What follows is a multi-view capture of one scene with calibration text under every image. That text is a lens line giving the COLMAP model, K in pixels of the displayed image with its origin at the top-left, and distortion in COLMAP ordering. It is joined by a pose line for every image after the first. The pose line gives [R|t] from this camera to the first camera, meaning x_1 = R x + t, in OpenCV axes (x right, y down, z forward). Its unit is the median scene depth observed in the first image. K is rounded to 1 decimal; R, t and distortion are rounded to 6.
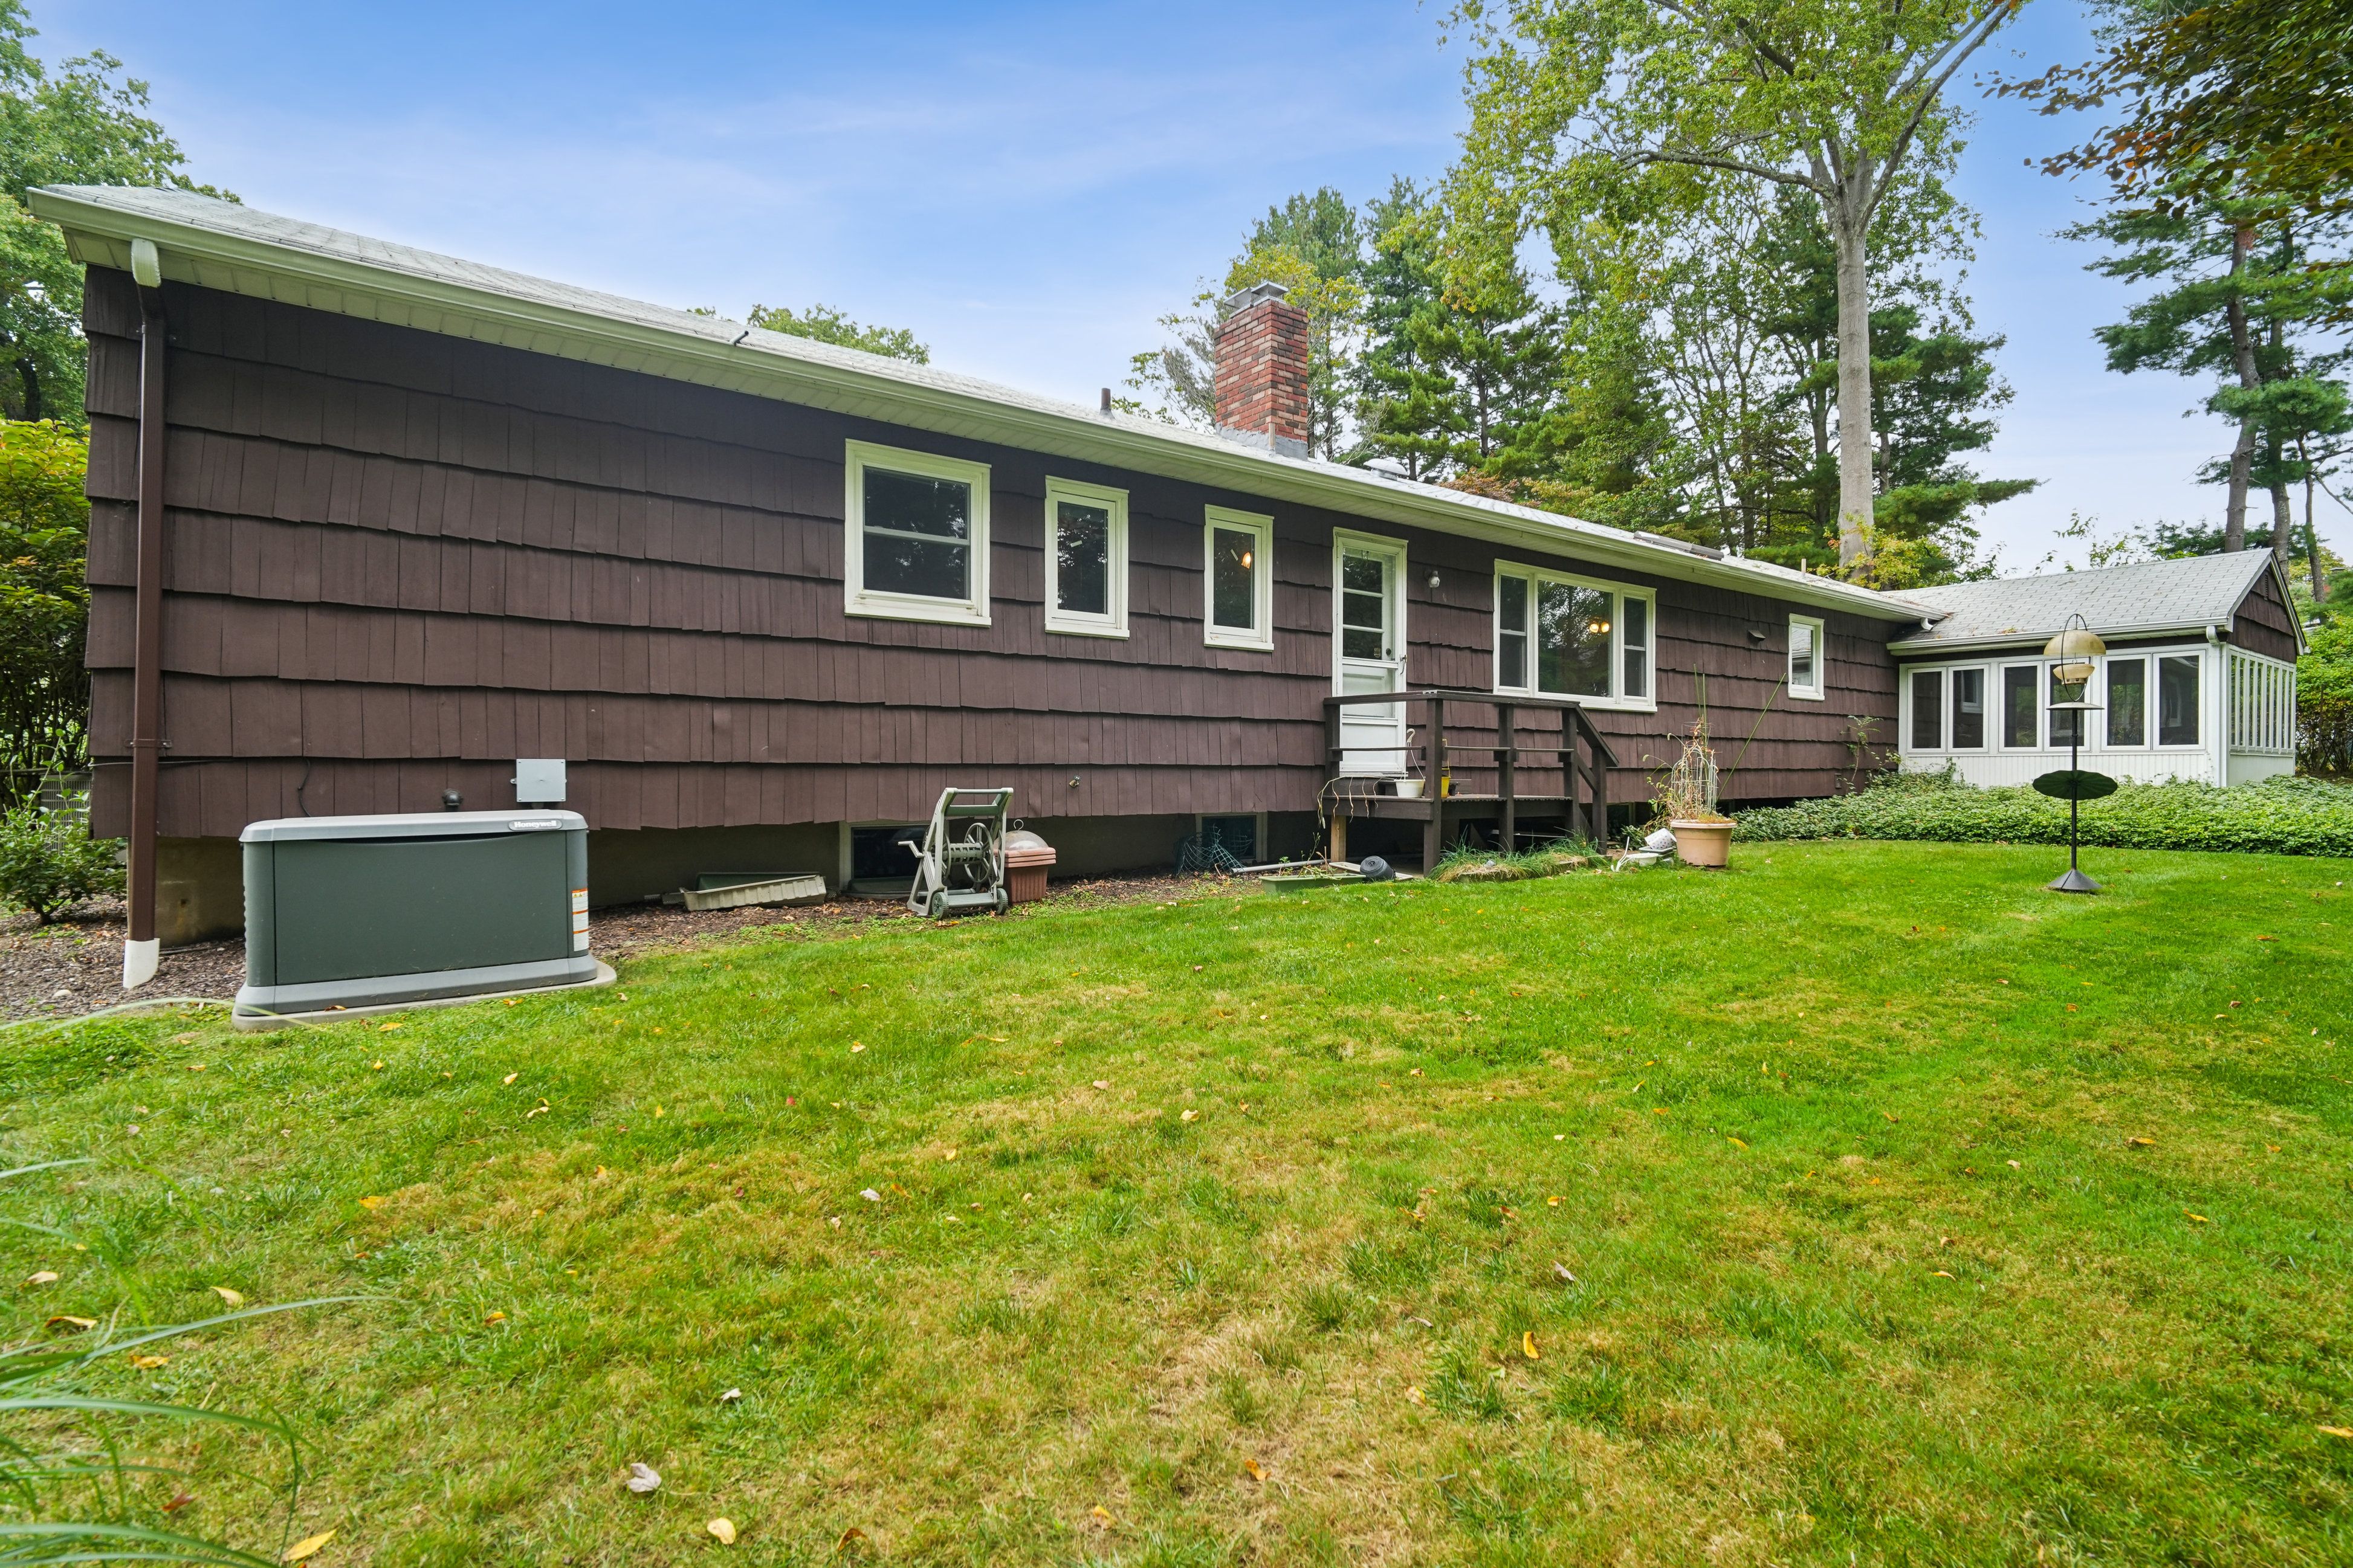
lens RADIAL K [[1116.3, 0, 1176.5], [0, 1116.3, 784.0], [0, 0, 1]] dist [-0.018866, -0.000539]
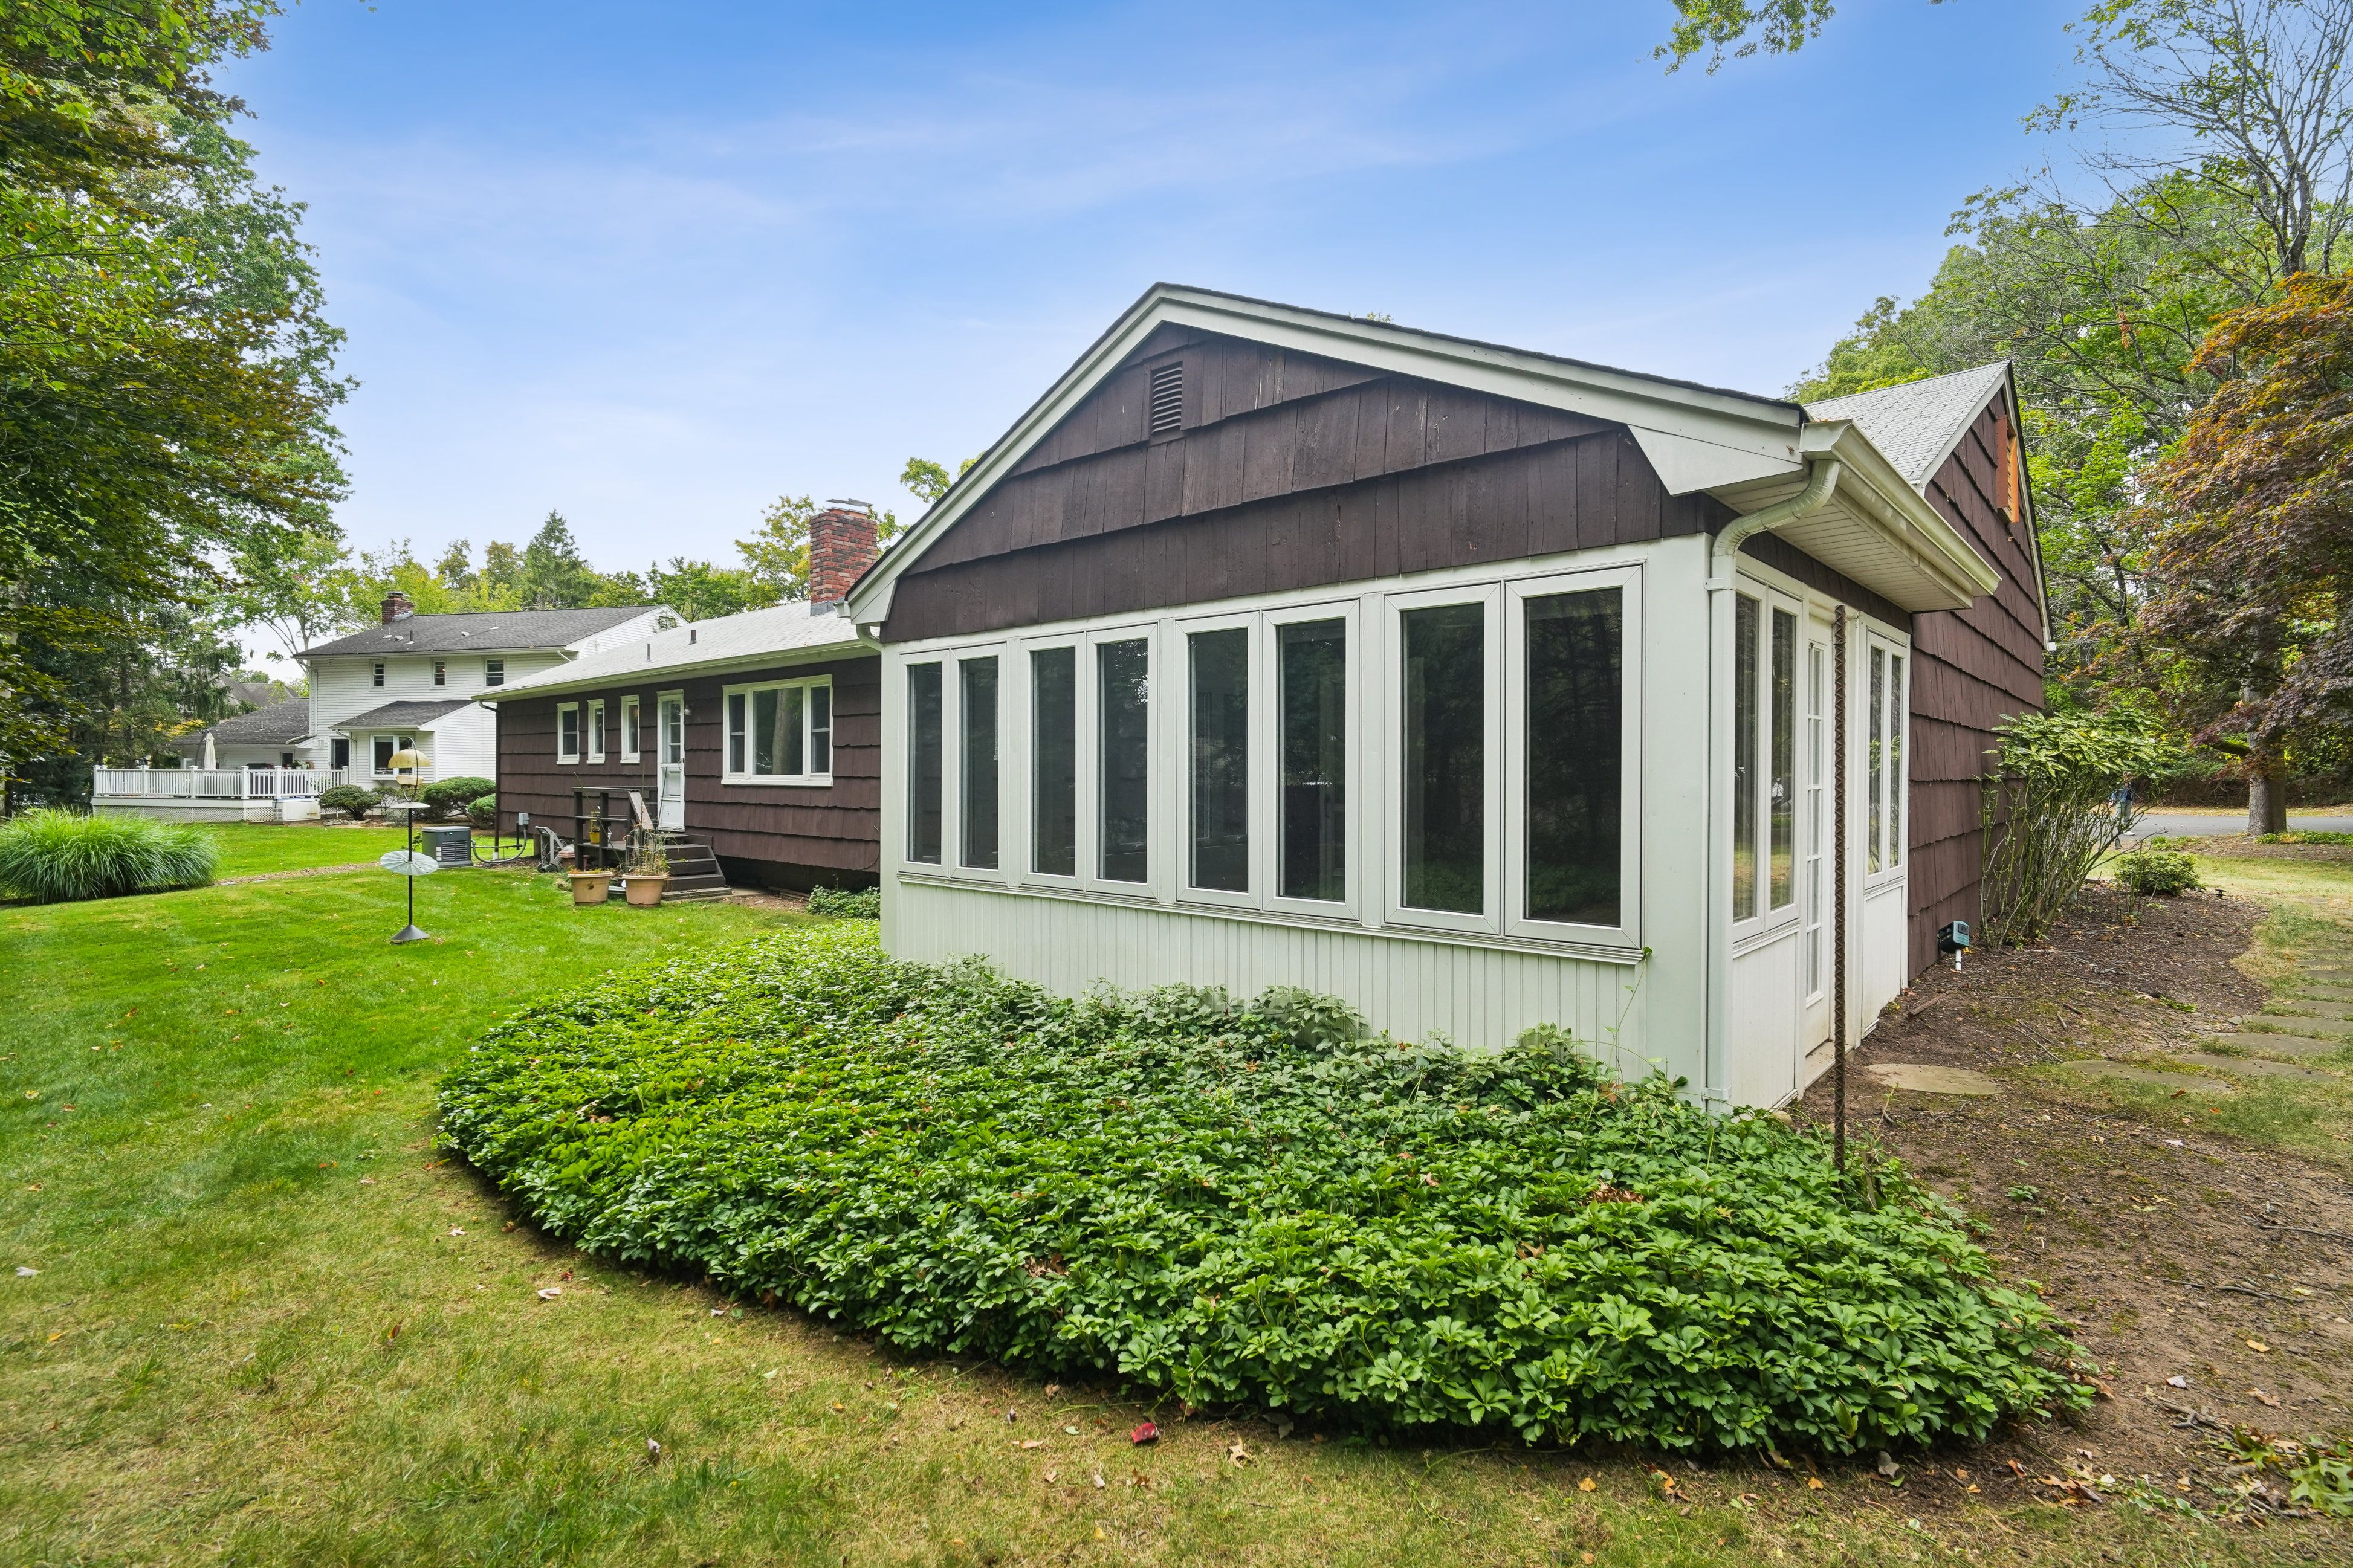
lens RADIAL K [[1116.3, 0, 1176.5], [0, 1116.3, 784.0], [0, 0, 1]] dist [-0.018866, -0.000539]
pose [[0.190618, 0.007539, -0.981635, 2.289214], [-0.013170, 0.999900, 0.005122, -0.112260], [0.981576, 0.011952, 0.190698, 1.644835]]
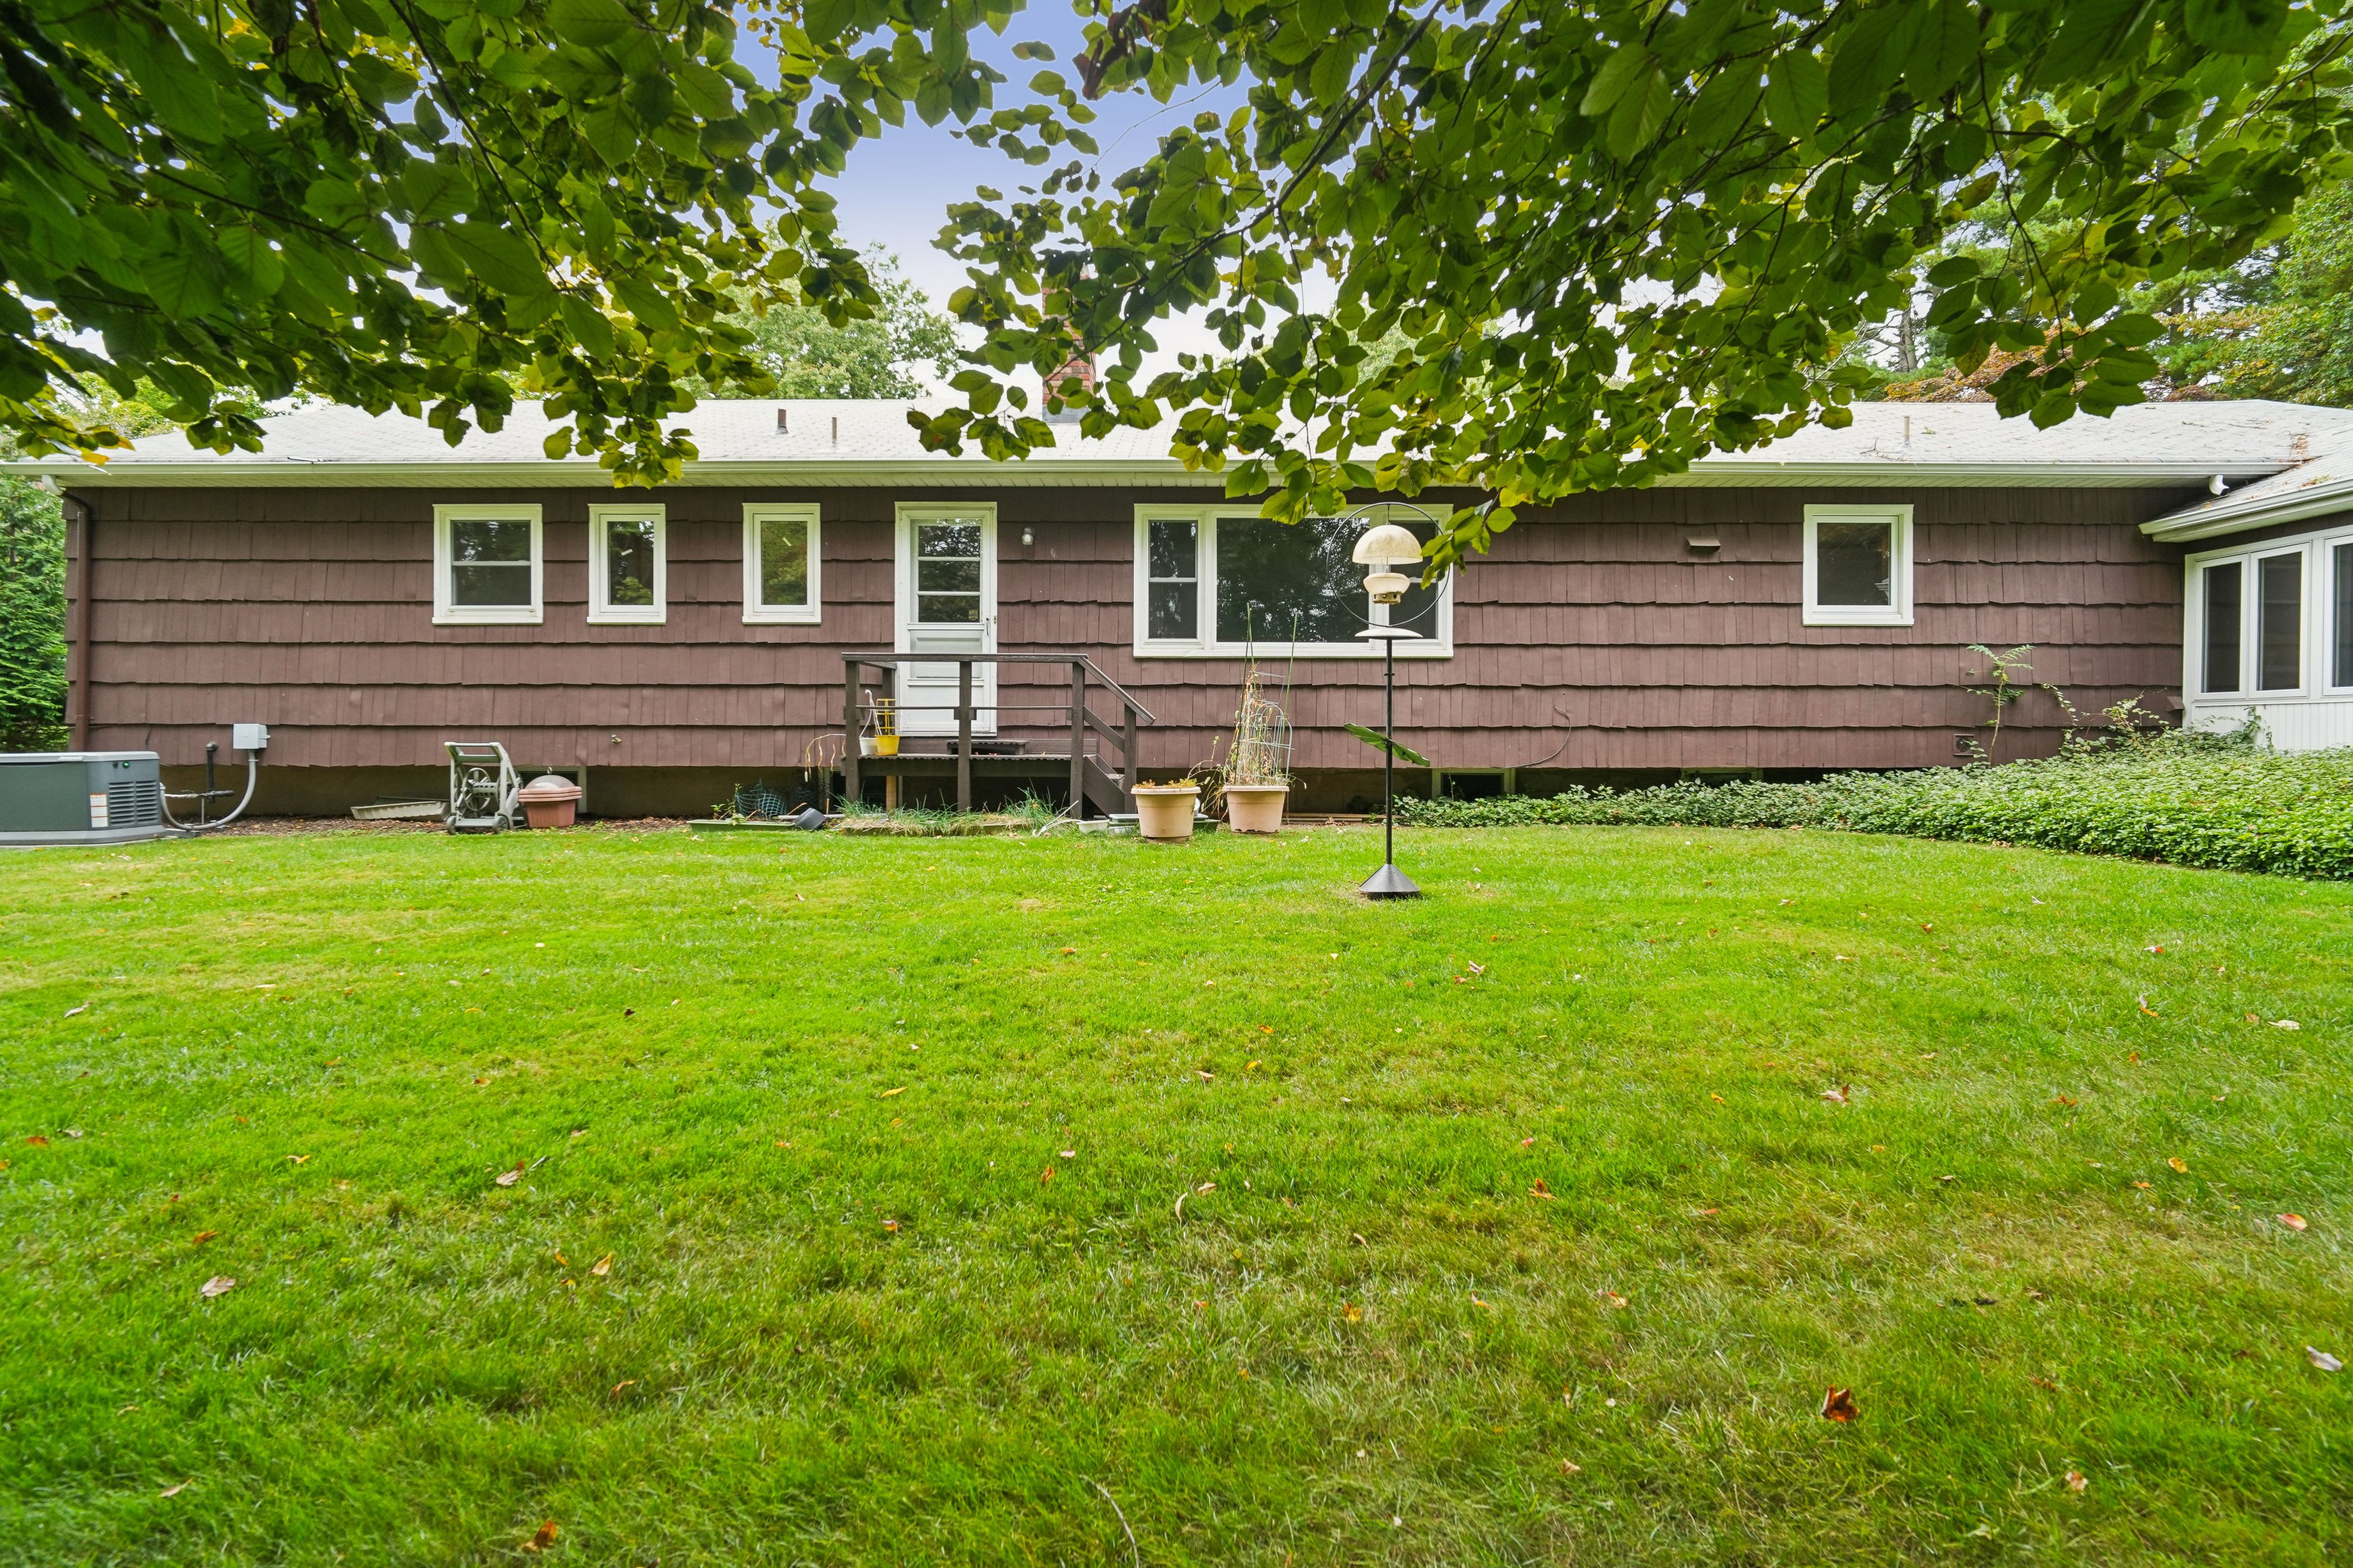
lens RADIAL K [[1084.2, 0, 1177.2], [0, 1084.2, 752.0], [0, 0, 1]] dist [-0.013469, -0.000149]
pose [[0.799322, 0.005049, -0.600882, 1.076980], [-0.006447, 0.999979, -0.000174, 0.008214], [0.600868, 0.004013, 0.799338, 0.365393]]
